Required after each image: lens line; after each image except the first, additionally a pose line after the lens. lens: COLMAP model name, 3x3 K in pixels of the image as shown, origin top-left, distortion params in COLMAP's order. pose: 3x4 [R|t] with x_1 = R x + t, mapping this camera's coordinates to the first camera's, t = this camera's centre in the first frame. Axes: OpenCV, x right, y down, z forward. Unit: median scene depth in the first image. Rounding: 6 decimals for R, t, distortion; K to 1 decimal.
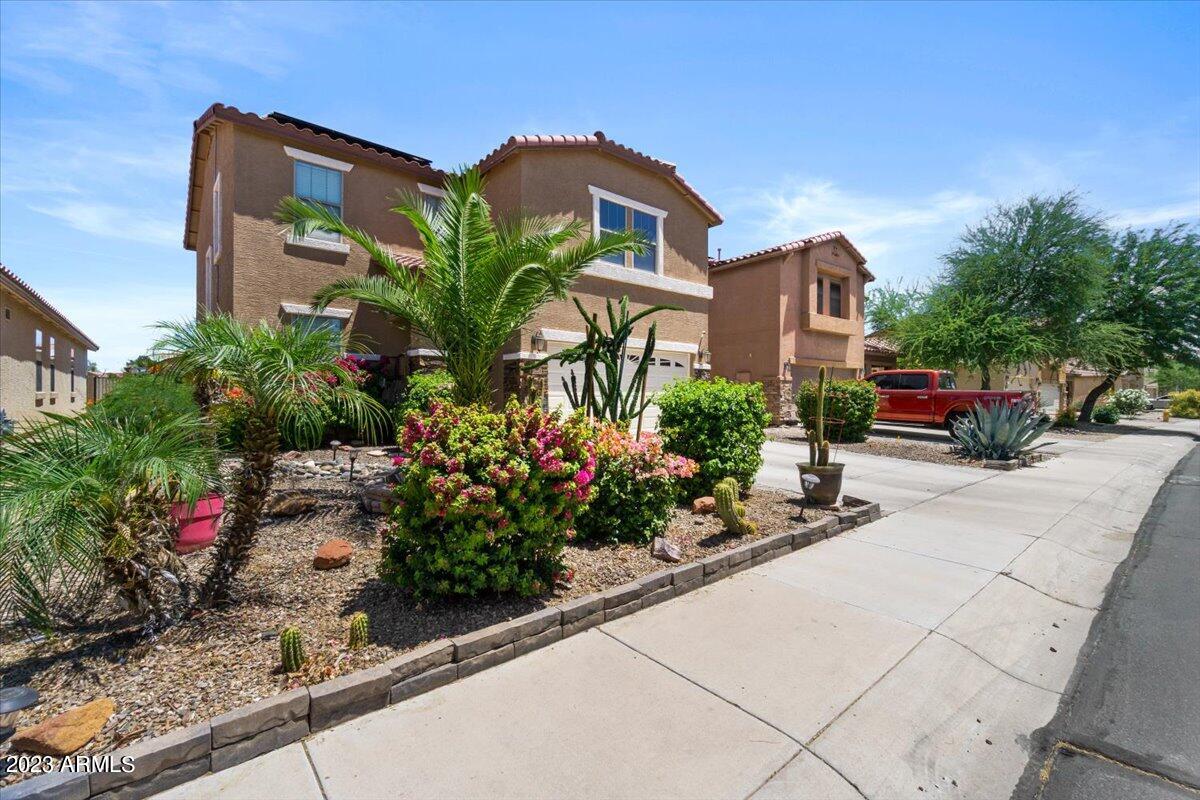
lens RADIAL K [[518.1, 0, 599.3], [0, 518.1, 389.9], [0, 0, 1]] dist [-0.001665, -0.000183]
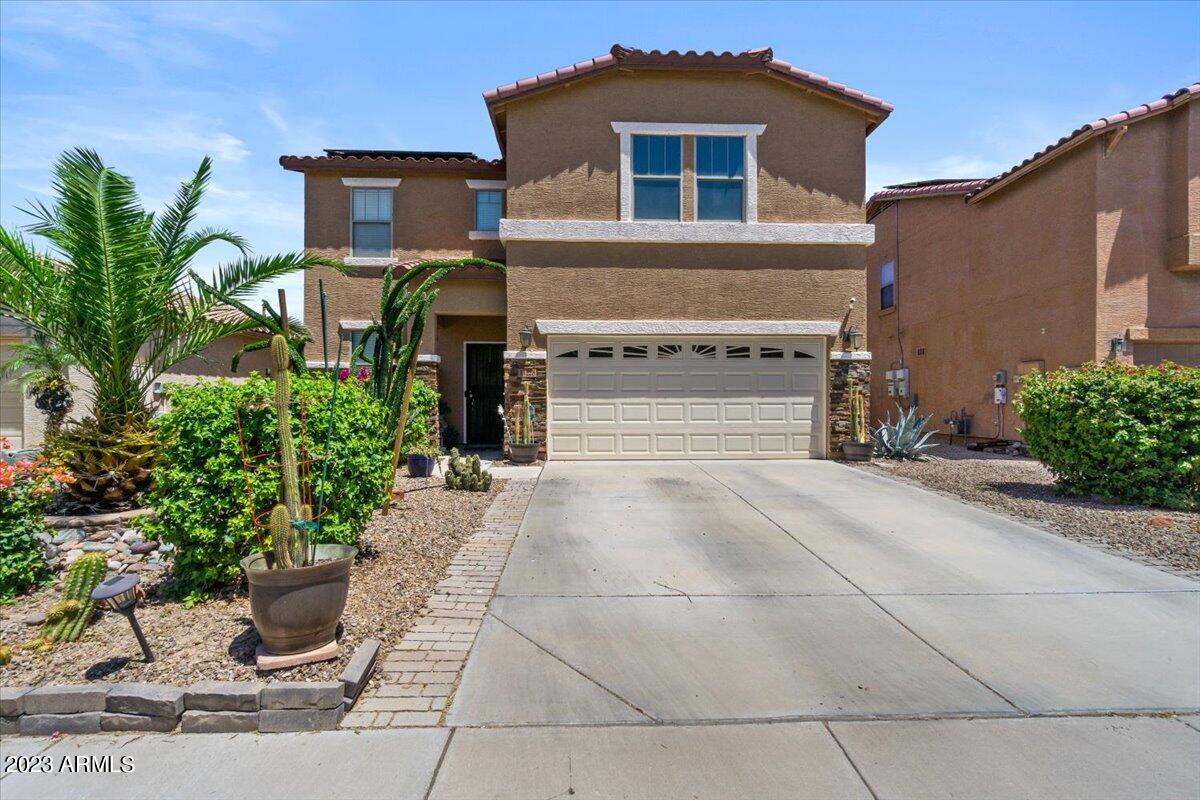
lens RADIAL K [[530.6, 0, 600.0], [0, 530.6, 400.0], [0, 0, 1]] dist [-0.000634, 0.000149]
pose [[0.780674, -0.007296, -0.624896, 0.414903], [0.010173, 0.999948, 0.001035, 0.005070], [0.624856, -0.007165, 0.780707, 0.362044]]
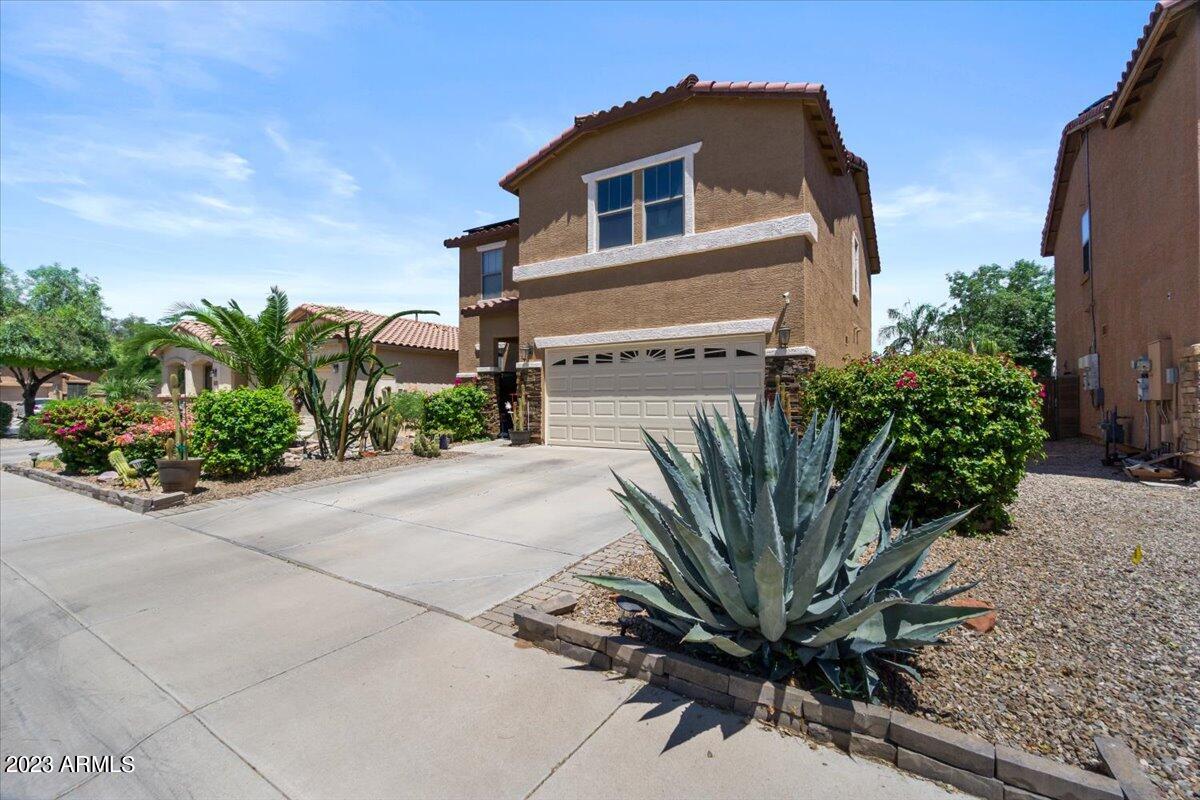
lens RADIAL K [[518.1, 0, 599.3], [0, 518.1, 389.9], [0, 0, 1]] dist [-0.001665, -0.000183]
pose [[0.291587, -0.023948, -0.956244, 0.819848], [0.015090, 0.999677, -0.020435, 0.010206], [0.956425, -0.008471, 0.291854, 0.704714]]
